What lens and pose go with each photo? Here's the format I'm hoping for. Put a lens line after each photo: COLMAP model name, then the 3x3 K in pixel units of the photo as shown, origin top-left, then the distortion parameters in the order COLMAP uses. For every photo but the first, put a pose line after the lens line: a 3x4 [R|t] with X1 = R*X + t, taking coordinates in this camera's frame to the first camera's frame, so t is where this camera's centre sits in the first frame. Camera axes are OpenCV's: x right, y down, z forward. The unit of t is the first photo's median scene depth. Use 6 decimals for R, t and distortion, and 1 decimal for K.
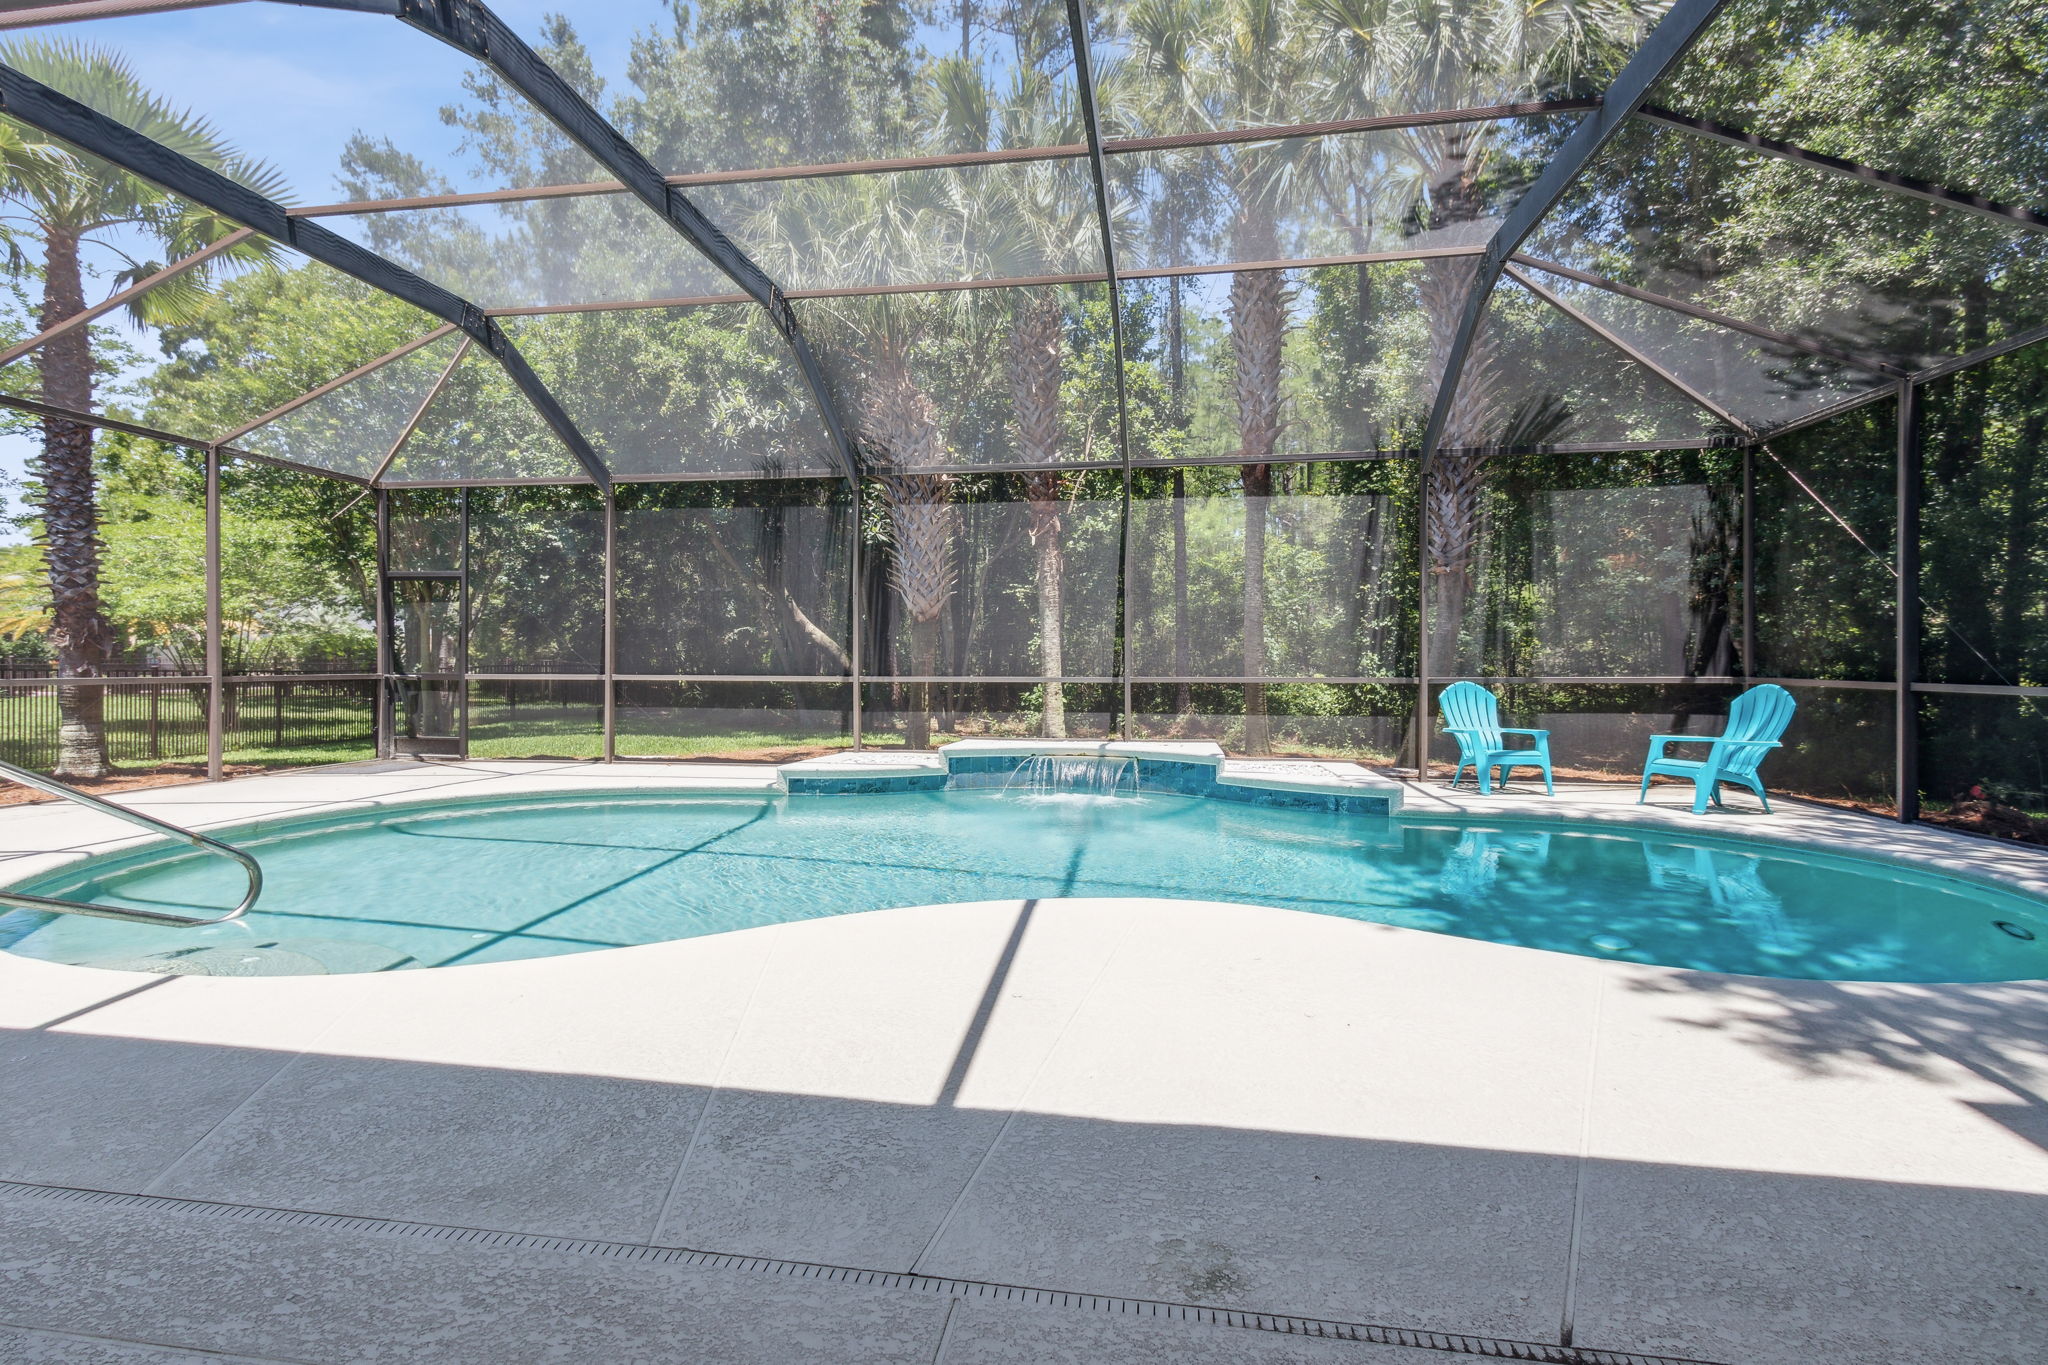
lens RADIAL K [[961.8, 0, 1021.8], [0, 961.8, 673.8], [0, 0, 1]] dist [-0.004366, 0.003850]
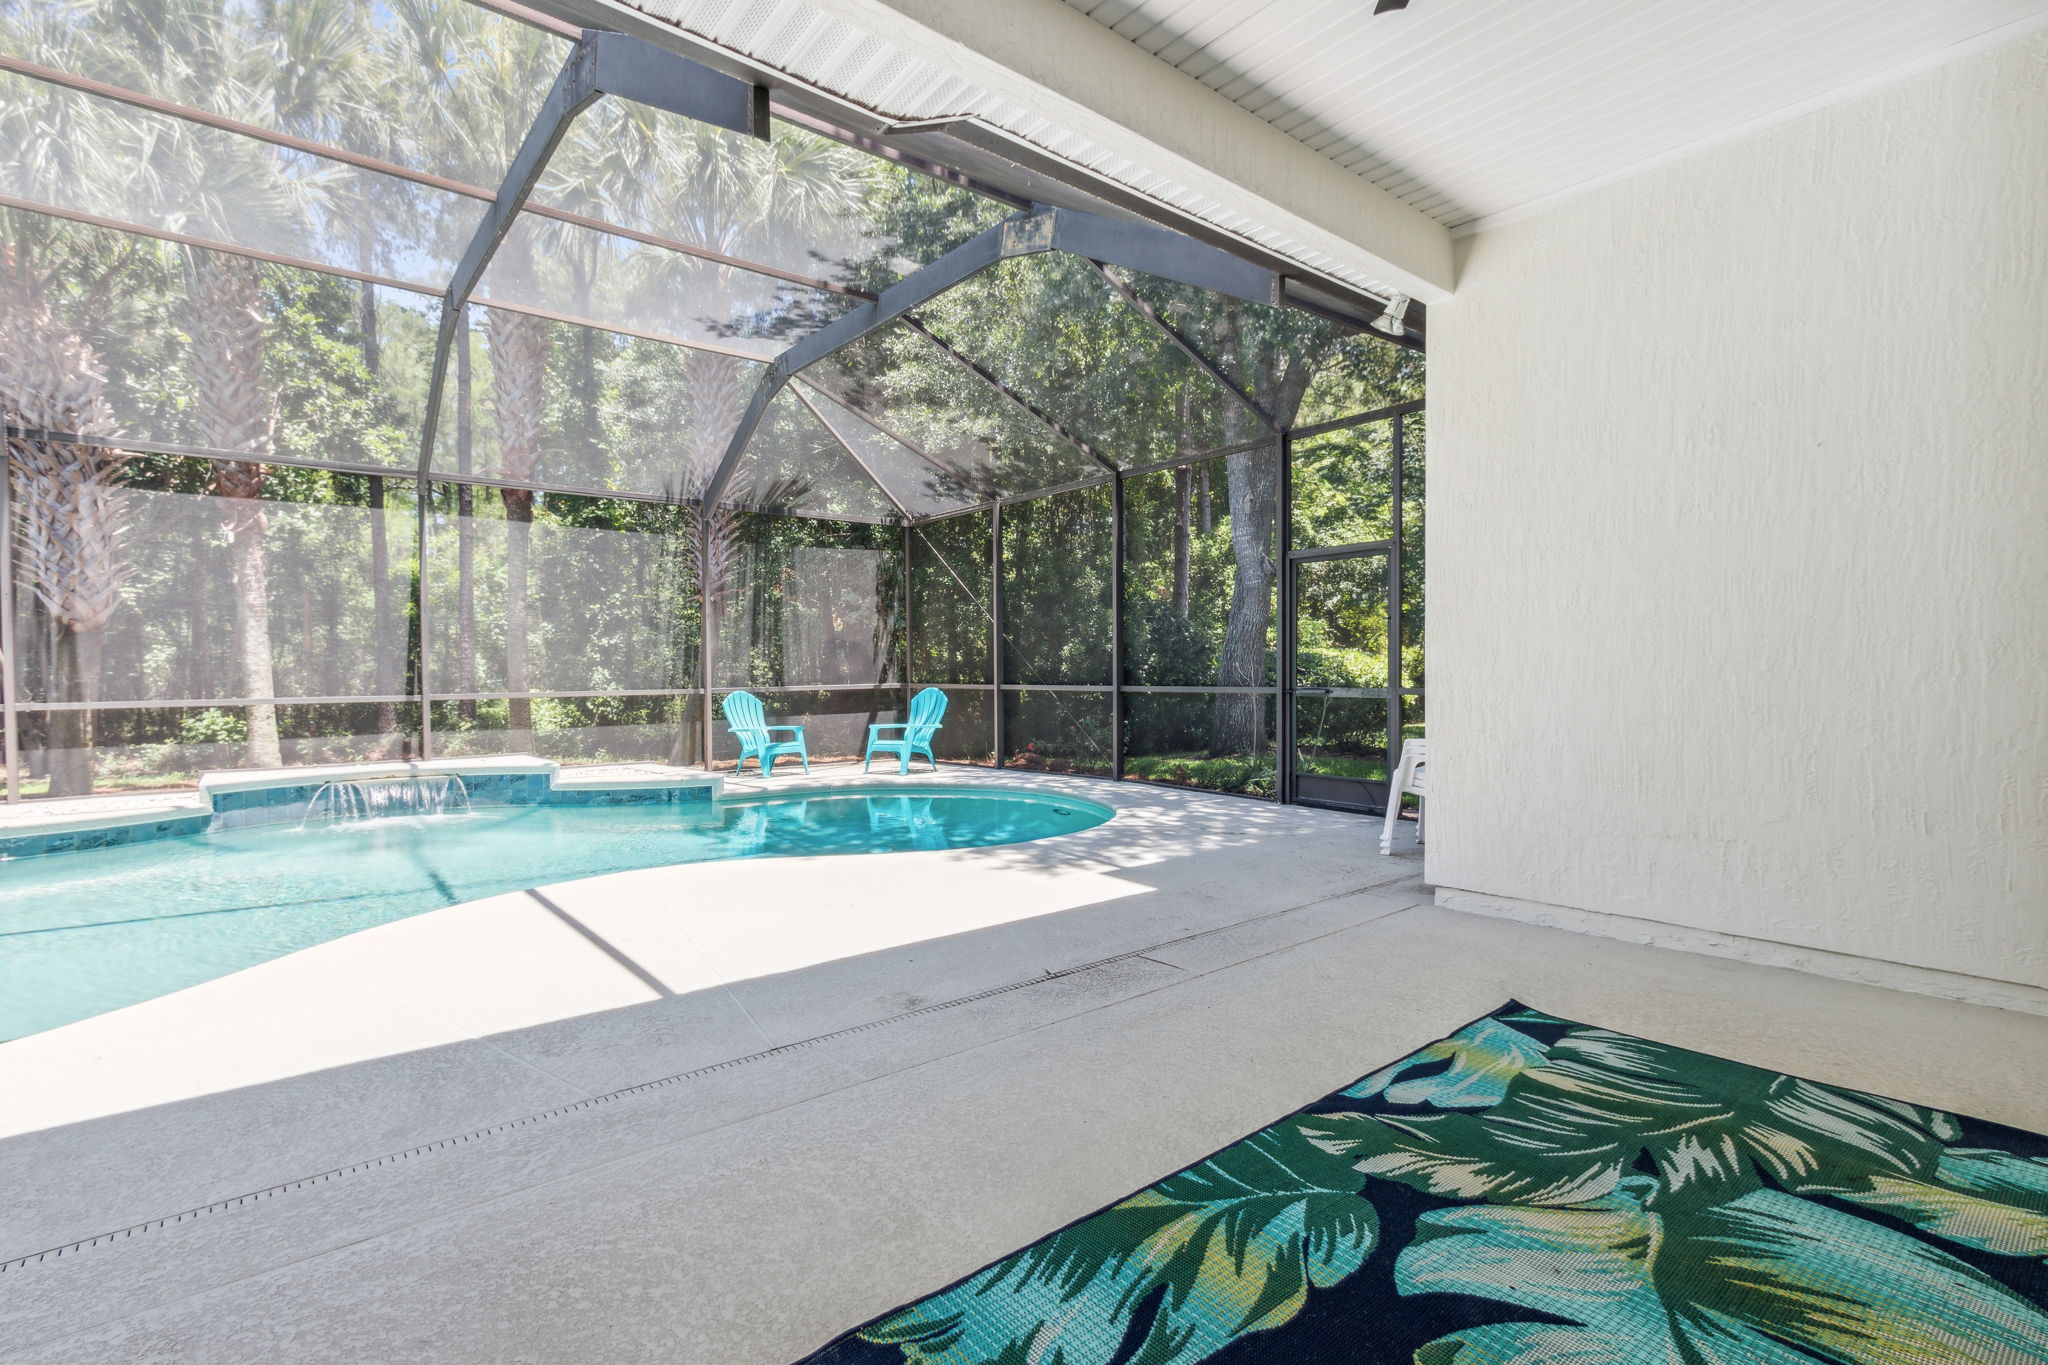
lens RADIAL K [[961.8, 0, 1012.0], [0, 961.8, 679.6], [0, 0, 1]] dist [-0.004366, 0.003850]
pose [[0.658930, -0.013112, 0.752090, -0.264091], [0.020013, 0.999800, -0.000104, 0.000505], [-0.751938, 0.015121, 0.659061, -0.098007]]
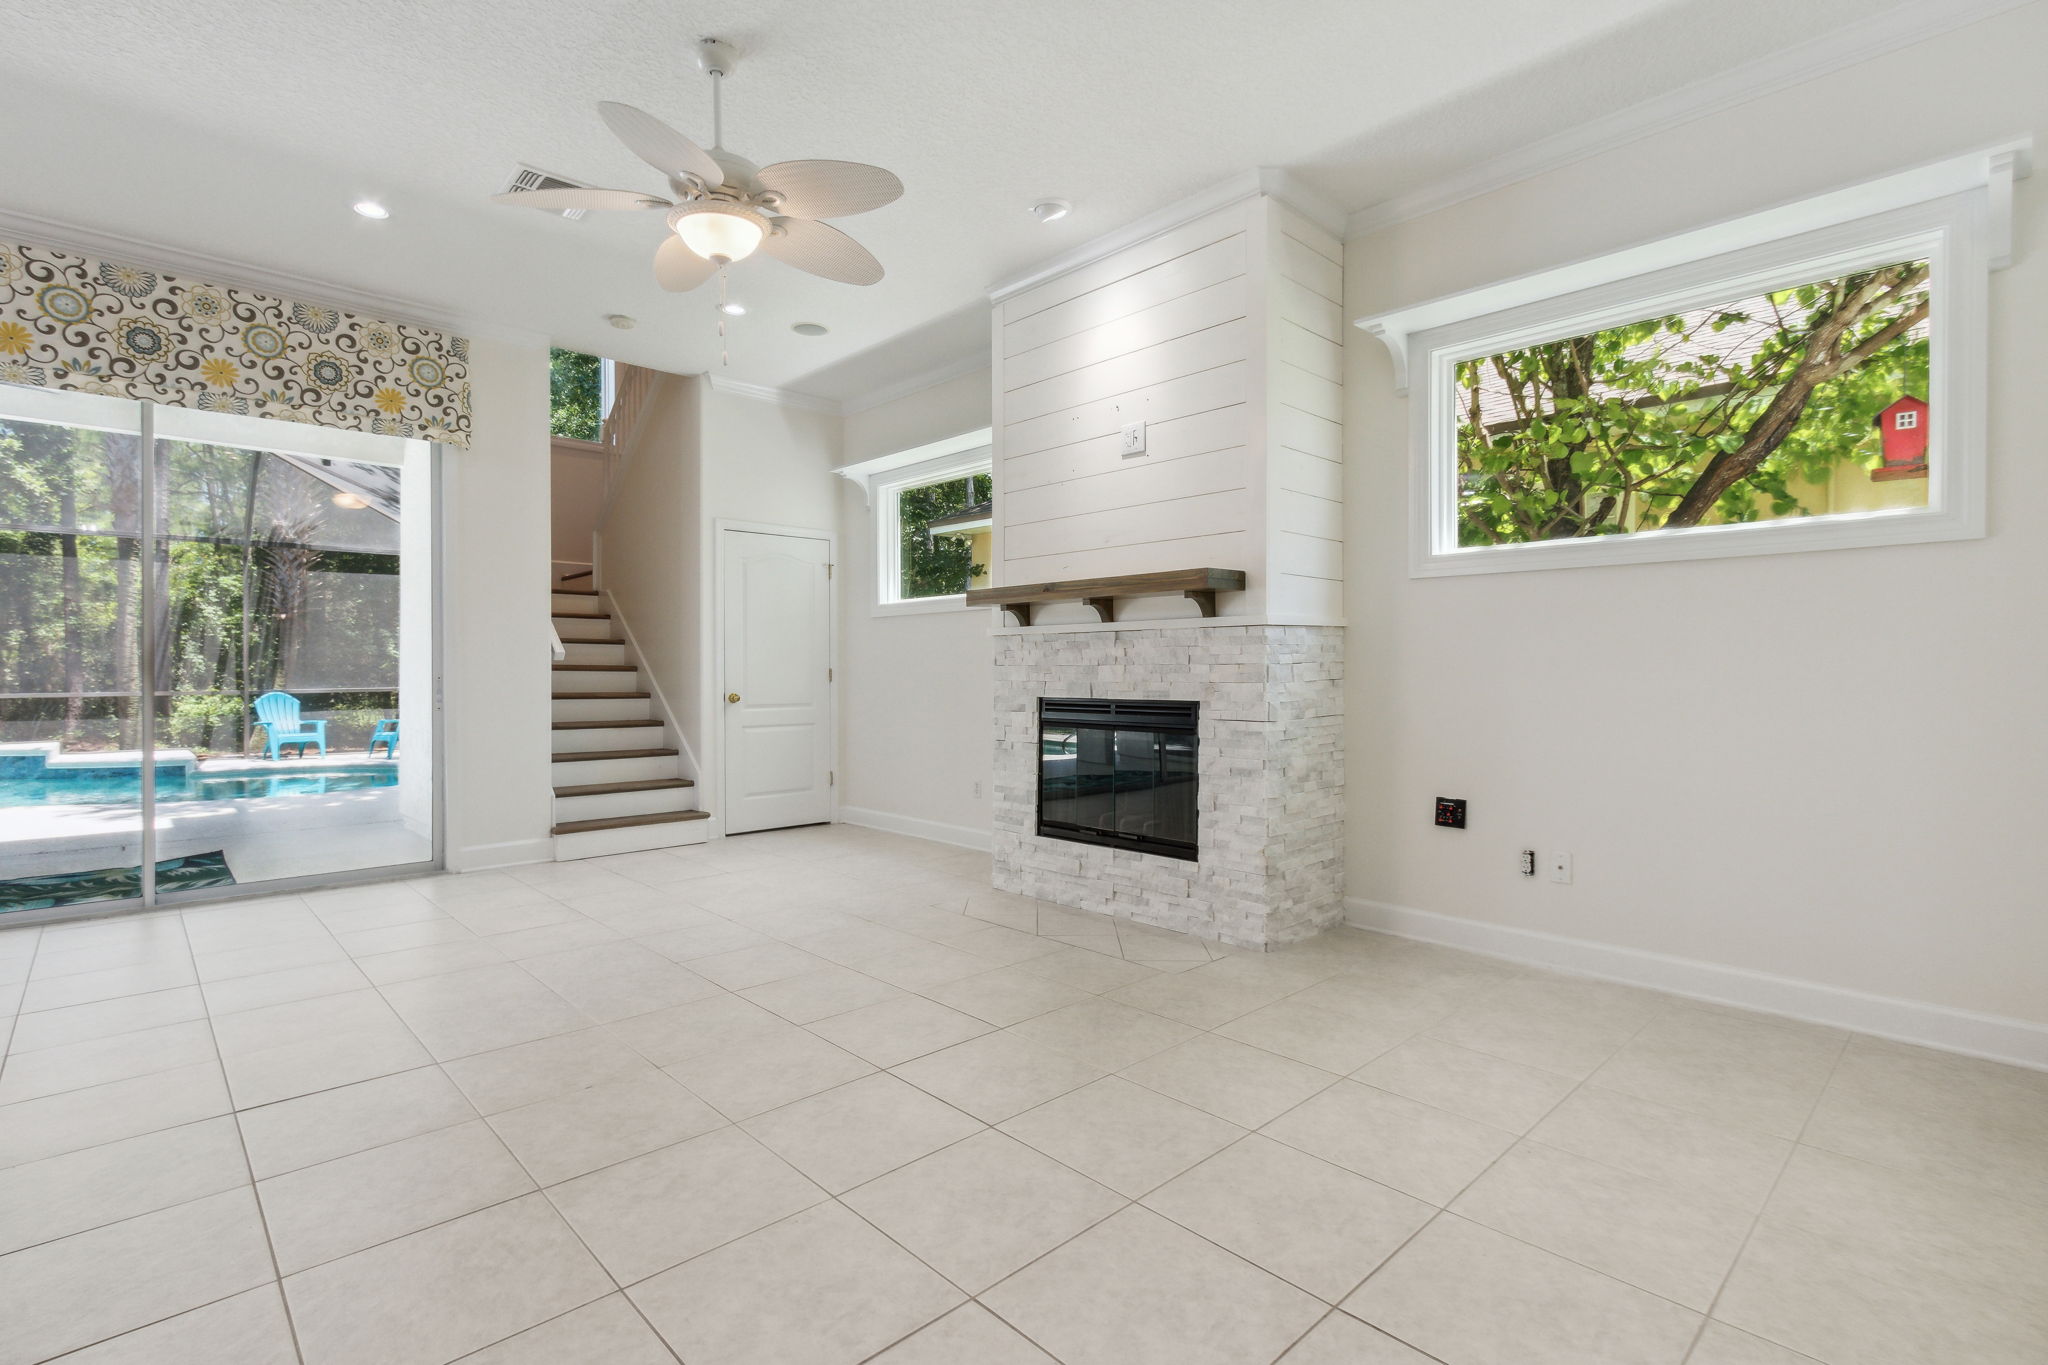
lens RADIAL K [[961.8, 0, 1033.2], [0, 961.8, 679.6], [0, 0, 1]] dist [-0.004366, 0.003850]
pose [[0.611143, -0.011534, 0.791436, -0.028781], [0.007121, 0.999933, 0.009073, -0.020245], [-0.791488, 0.000091, 0.611185, -1.034032]]
